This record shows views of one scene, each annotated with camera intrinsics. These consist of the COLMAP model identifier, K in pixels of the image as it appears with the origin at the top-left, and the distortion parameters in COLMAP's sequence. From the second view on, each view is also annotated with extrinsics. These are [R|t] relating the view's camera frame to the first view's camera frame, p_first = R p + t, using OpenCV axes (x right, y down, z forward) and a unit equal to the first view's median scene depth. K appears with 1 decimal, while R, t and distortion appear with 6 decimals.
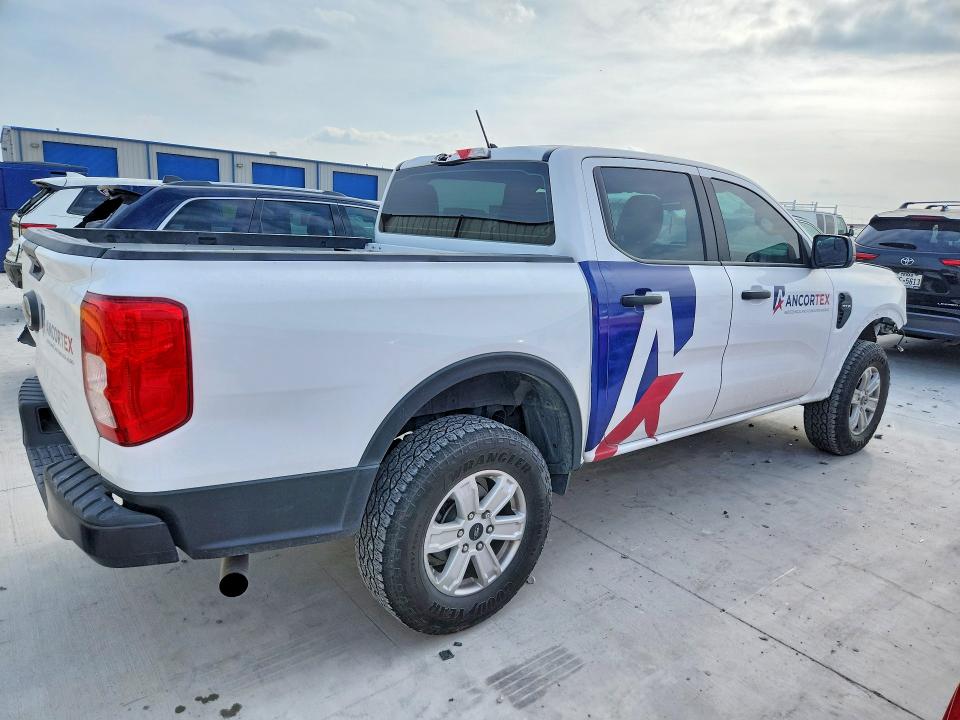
lens RADIAL K [[657.1, 0, 476.7], [0, 657.1, 376.7], [0, 0, 1]] dist [0.018879, -0.011748]
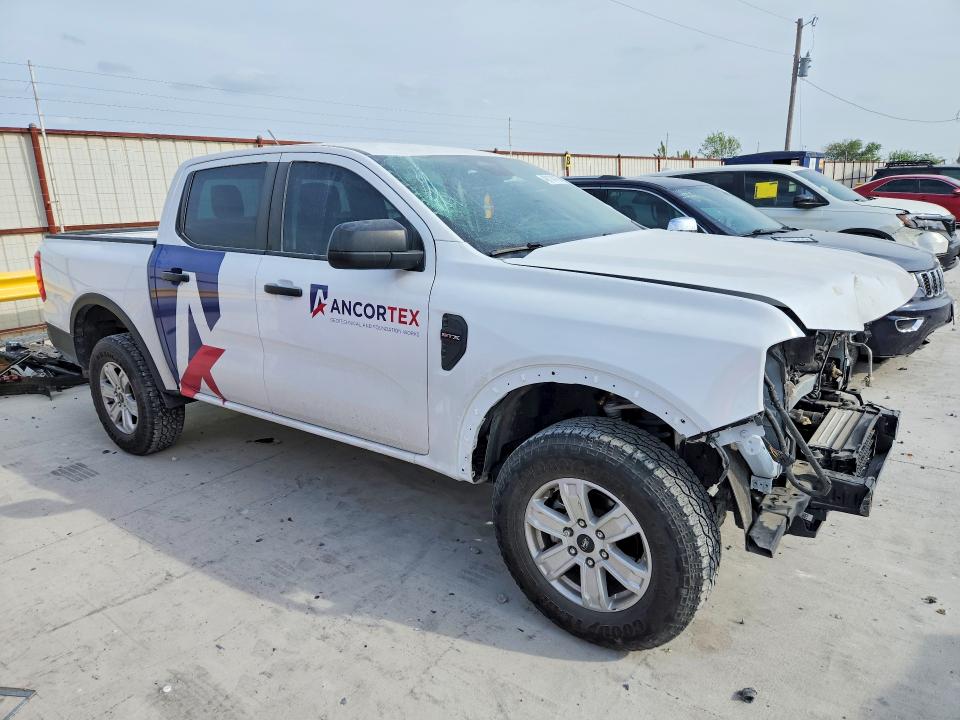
lens RADIAL K [[657.1, 0, 487.3], [0, 657.1, 363.6], [0, 0, 1]] dist [0.018879, -0.011748]
pose [[0.246005, 0.204234, -0.947507, 1.352545], [-0.178657, 0.970354, 0.162773, -0.221528], [0.952661, 0.129236, 0.275200, 1.029853]]
